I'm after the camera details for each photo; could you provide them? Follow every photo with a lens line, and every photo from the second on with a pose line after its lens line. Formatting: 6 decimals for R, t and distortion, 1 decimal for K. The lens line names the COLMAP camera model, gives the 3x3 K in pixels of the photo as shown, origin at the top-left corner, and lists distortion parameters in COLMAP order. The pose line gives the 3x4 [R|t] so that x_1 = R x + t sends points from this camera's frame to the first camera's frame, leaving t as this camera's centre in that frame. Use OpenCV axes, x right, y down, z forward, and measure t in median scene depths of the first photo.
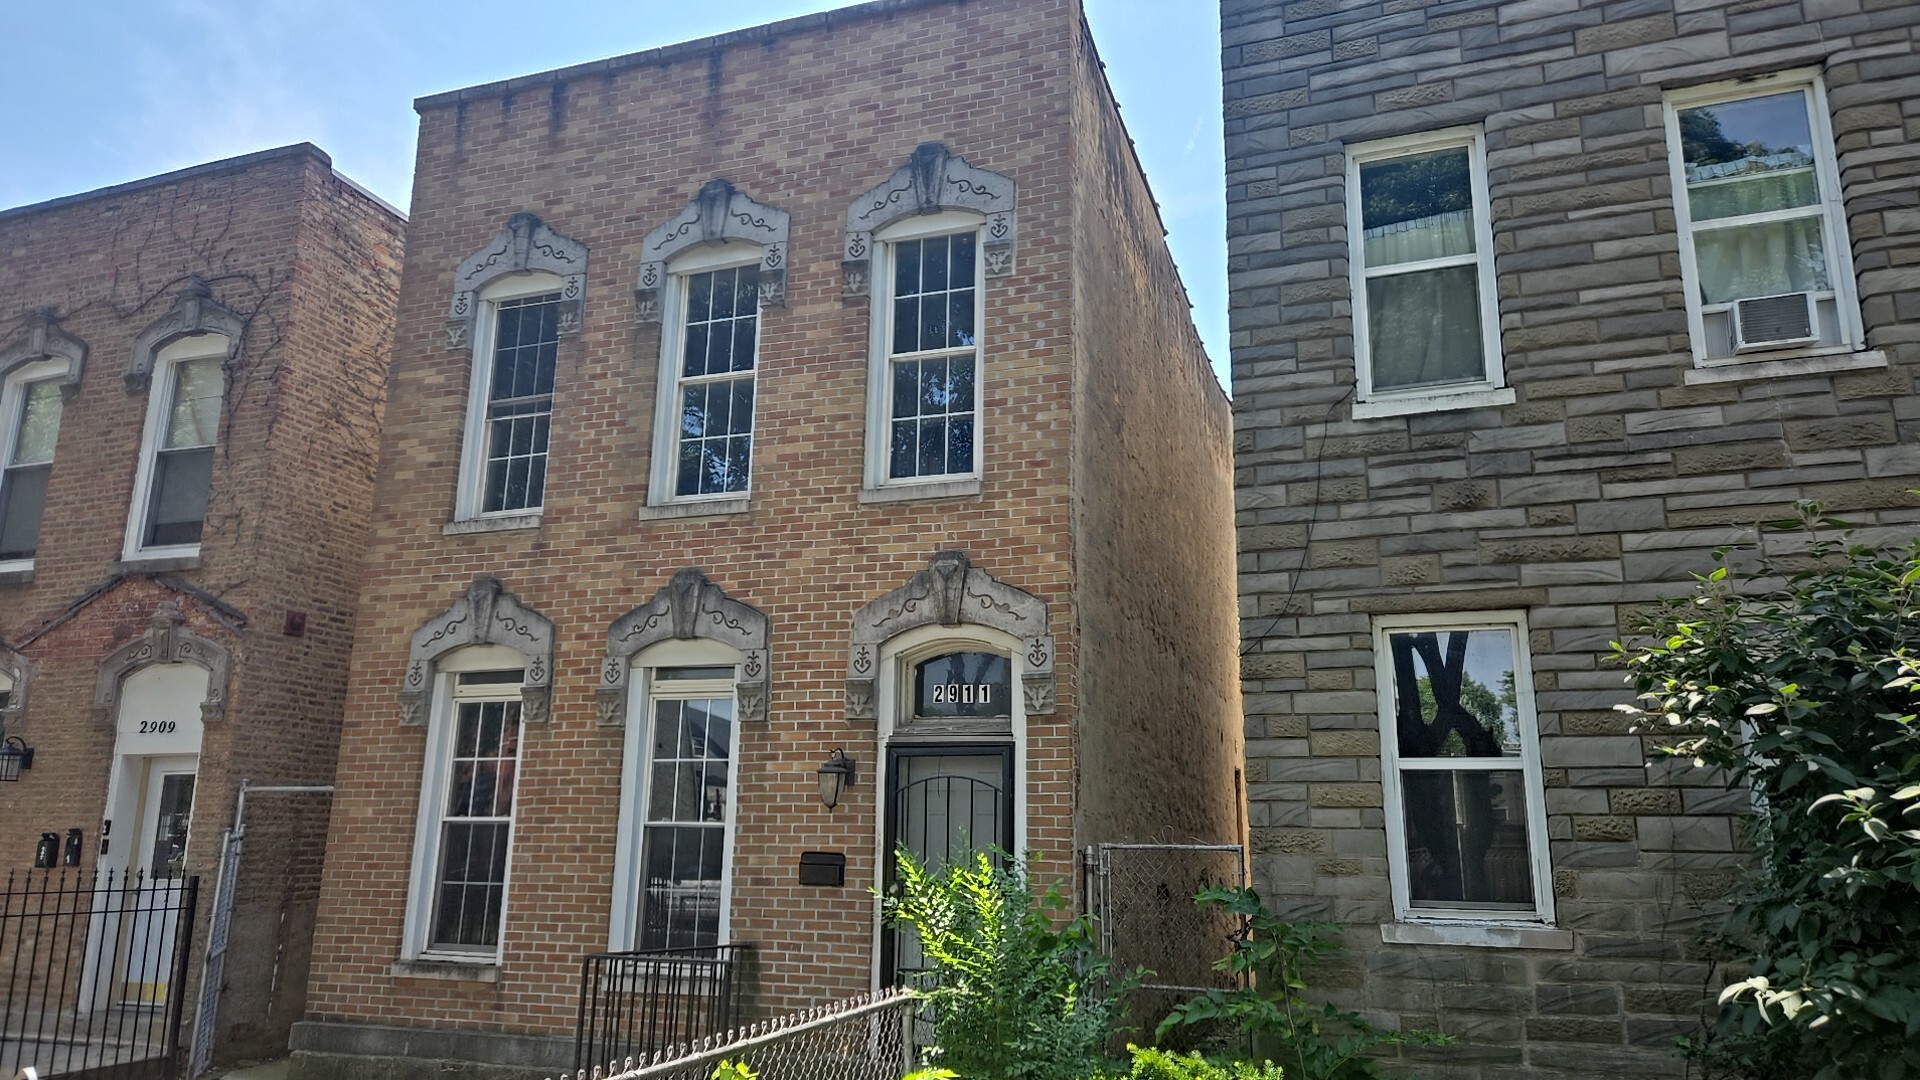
lens RADIAL K [[1280.4, 0, 1067.0], [0, 1280.4, 520.4], [0, 0, 1]] dist [0.055334, -0.036039]
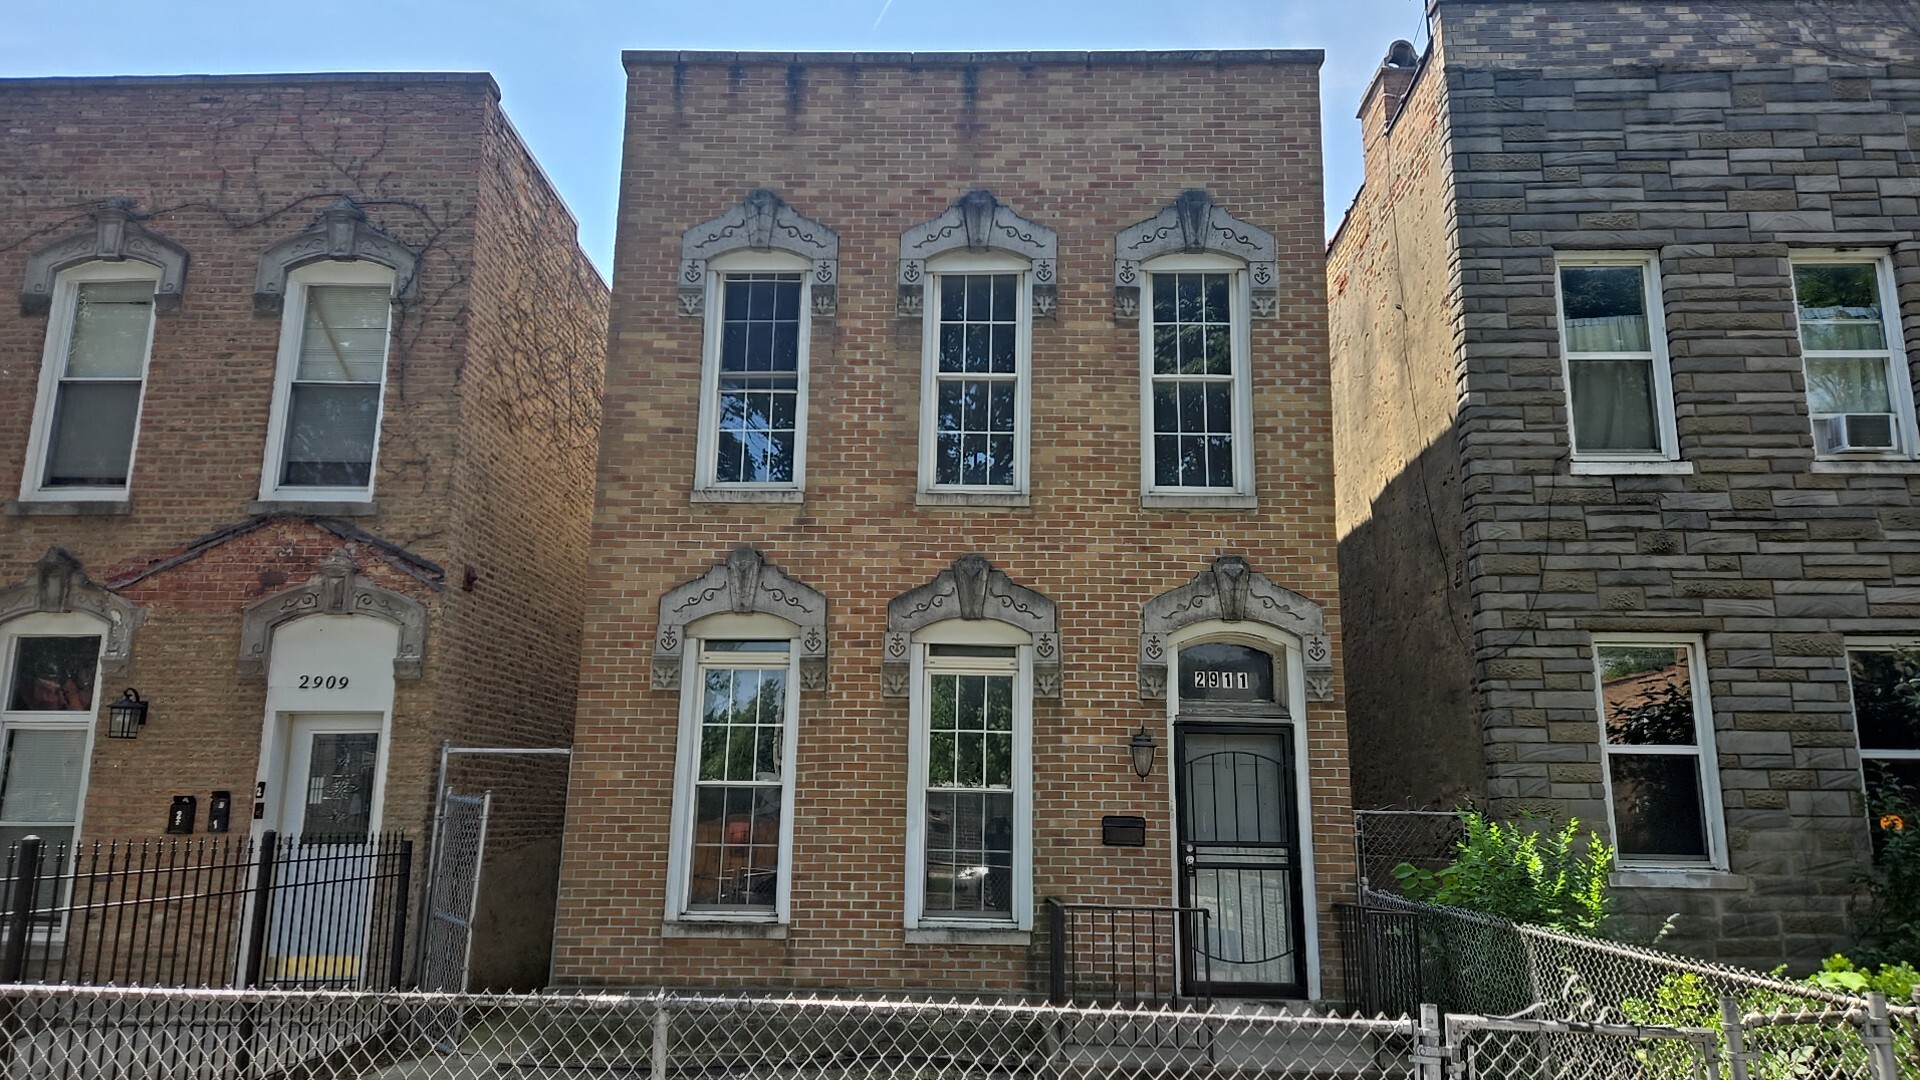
lens RADIAL K [[1280.4, 0, 947.8], [0, 1280.4, 519.8], [0, 0, 1]] dist [0.055334, -0.036039]
pose [[0.948633, 0.070217, 0.308489, -0.653246], [-0.076308, 0.997055, 0.007707, 0.002033], [-0.307039, -0.030851, 0.951197, -0.013721]]
